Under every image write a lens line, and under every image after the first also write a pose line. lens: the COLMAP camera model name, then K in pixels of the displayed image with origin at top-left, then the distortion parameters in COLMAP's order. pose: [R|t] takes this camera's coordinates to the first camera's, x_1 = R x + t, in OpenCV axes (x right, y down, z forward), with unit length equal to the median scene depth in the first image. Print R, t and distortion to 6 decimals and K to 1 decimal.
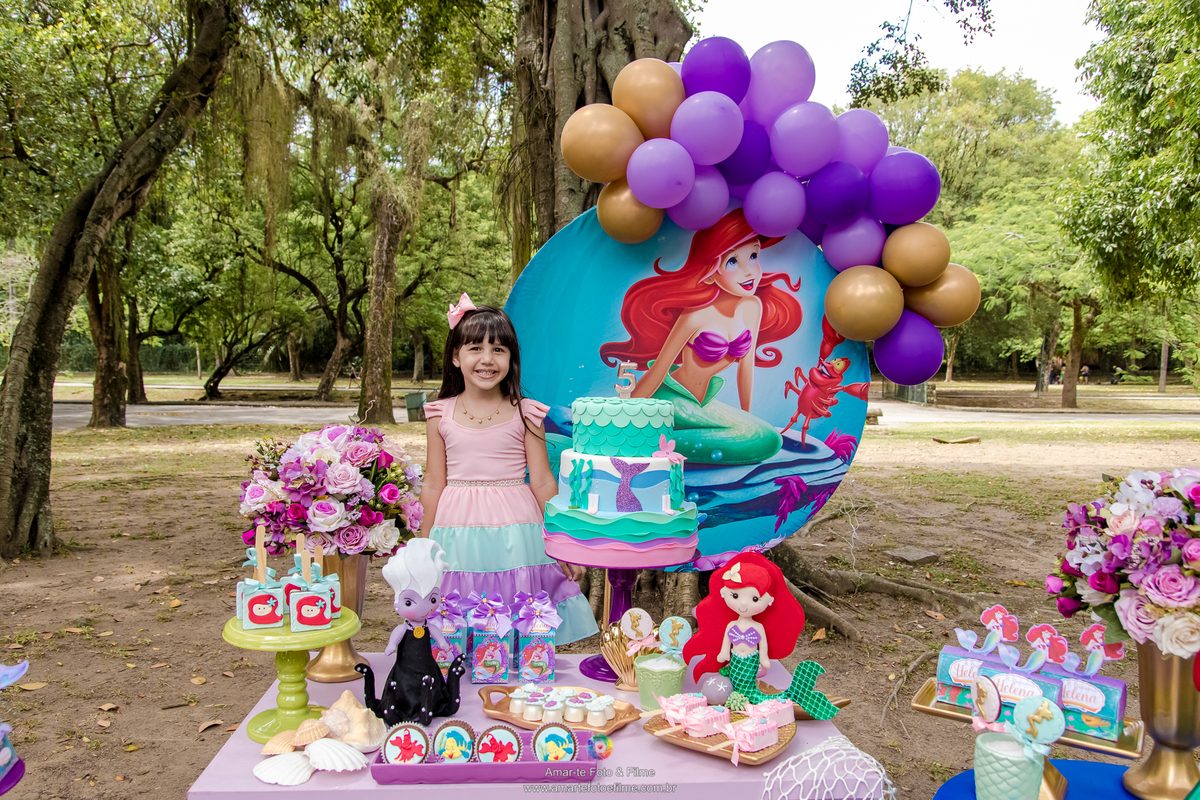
lens RADIAL K [[980.6, 0, 600.0], [0, 980.6, 400.0], [0, 0, 1]] dist [-0.003556, 0.005650]
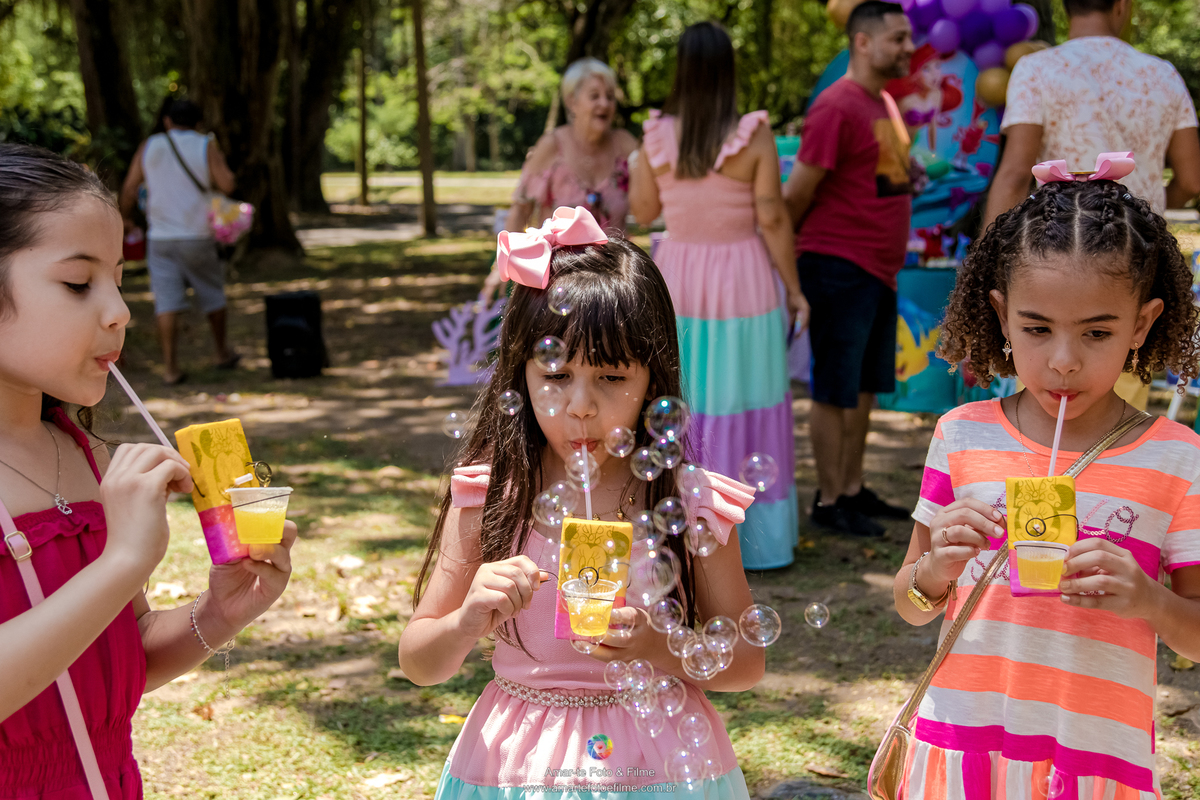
lens RADIAL K [[1847.7, 0, 600.0], [0, 1847.7, 400.0], [0, 0, 1]] dist [0.004740, 0.008722]
pose [[0.893893, 0.035488, -0.446873, 0.490922], [0.011183, 0.994786, 0.101369, 0.049758], [0.448140, -0.095610, 0.888836, -1.025715]]
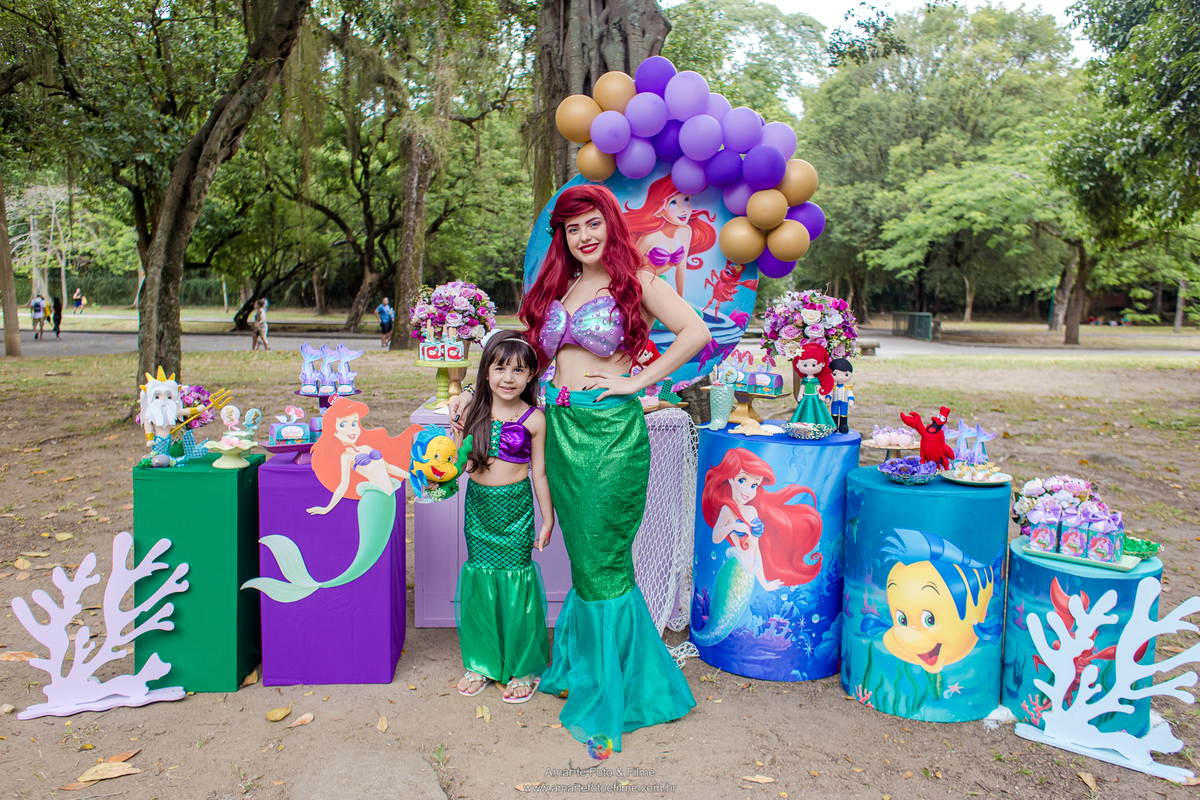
lens RADIAL K [[971.3, 0, 600.0], [0, 971.3, 400.0], [0, 0, 1]] dist [0.038284, -0.003324]
pose [[0.999749, 0.010289, -0.019901, 0.020877], [-0.009010, 0.997950, 0.063366, 0.034192], [0.020513, -0.063171, 0.997792, -0.260526]]
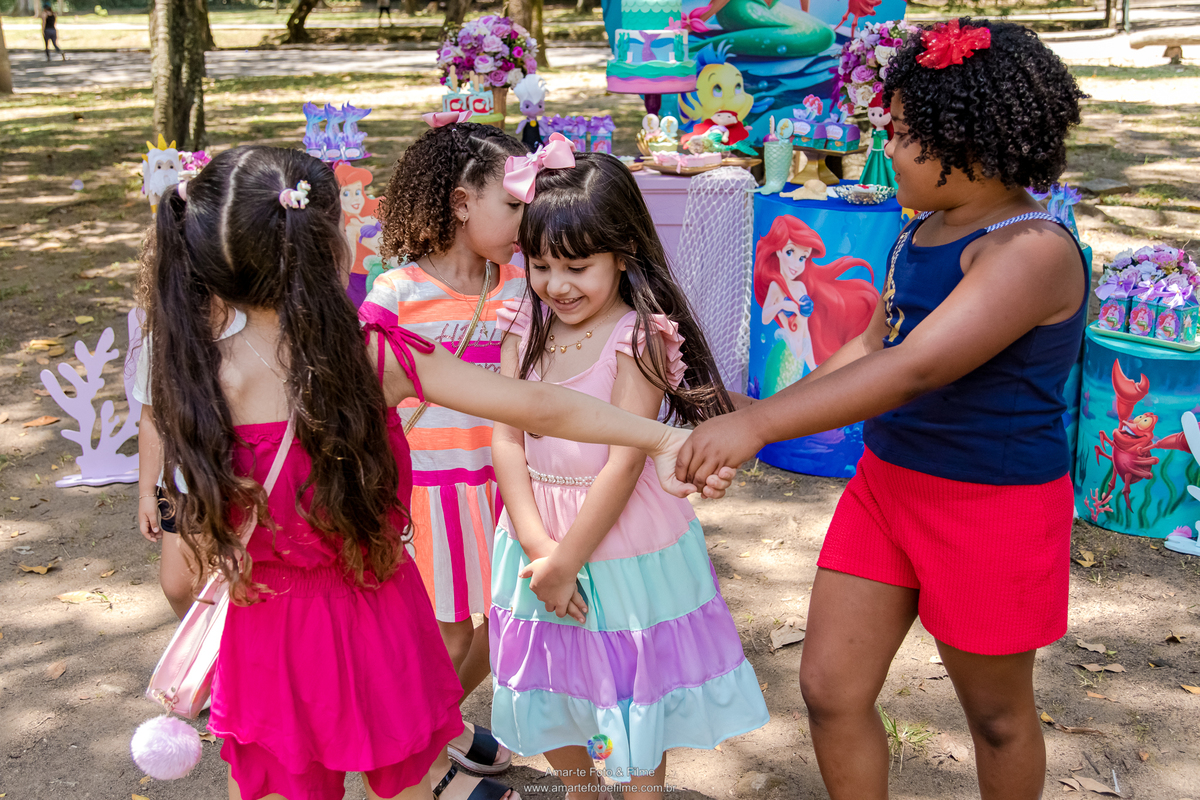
lens RADIAL K [[1462.2, 0, 565.1], [0, 1462.2, 402.8], [0, 0, 1]] dist [0.000355, 0.009343]
pose [[0.980353, 0.027852, -0.195274, 0.094927], [0.020304, 0.970473, 0.240354, 0.016910], [0.196202, -0.239597, 0.950841, -0.387746]]
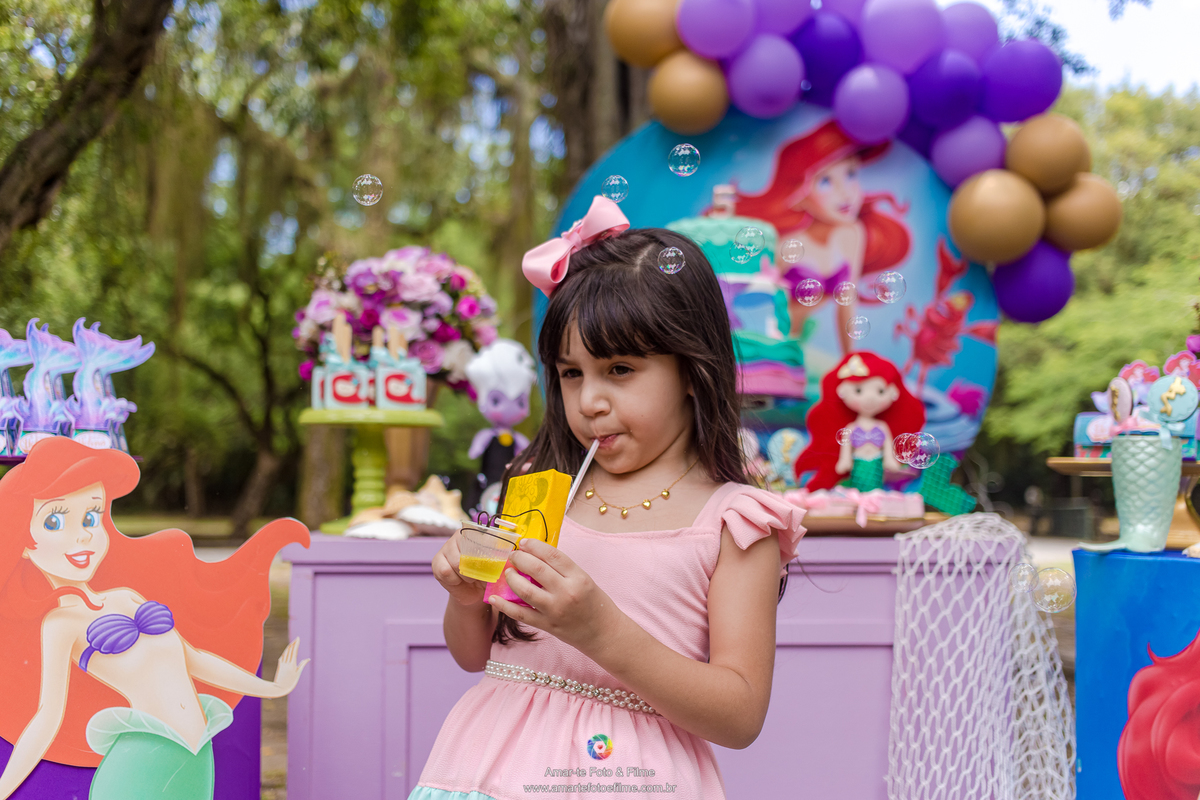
lens RADIAL K [[1380.9, 0, 601.1], [0, 1380.9, 380.0], [0, 0, 1]] dist [0.006105, -0.002169]
pose [[0.999860, -0.005555, -0.015776, -0.015751], [0.003542, 0.992168, -0.124863, 0.072128], [0.016346, 0.124790, 0.992049, -0.058809]]
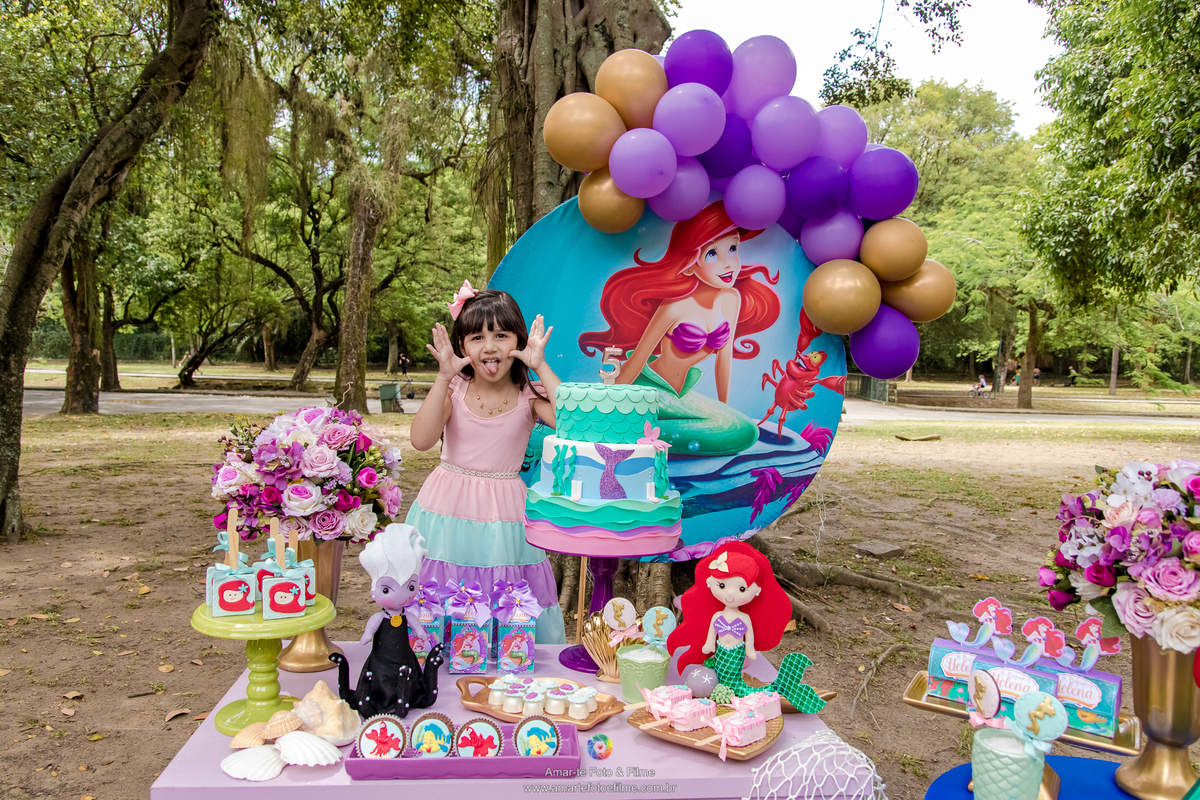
lens RADIAL K [[959.0, 0, 599.8], [0, 959.0, 383.5], [0, 0, 1]] dist [-0.001058, 0.001899]
pose [[0.999431, 0.014850, 0.030298, -0.003281], [-0.014499, 0.999825, -0.011783, 0.002213], [-0.030468, 0.011337, 0.999471, 0.009128]]
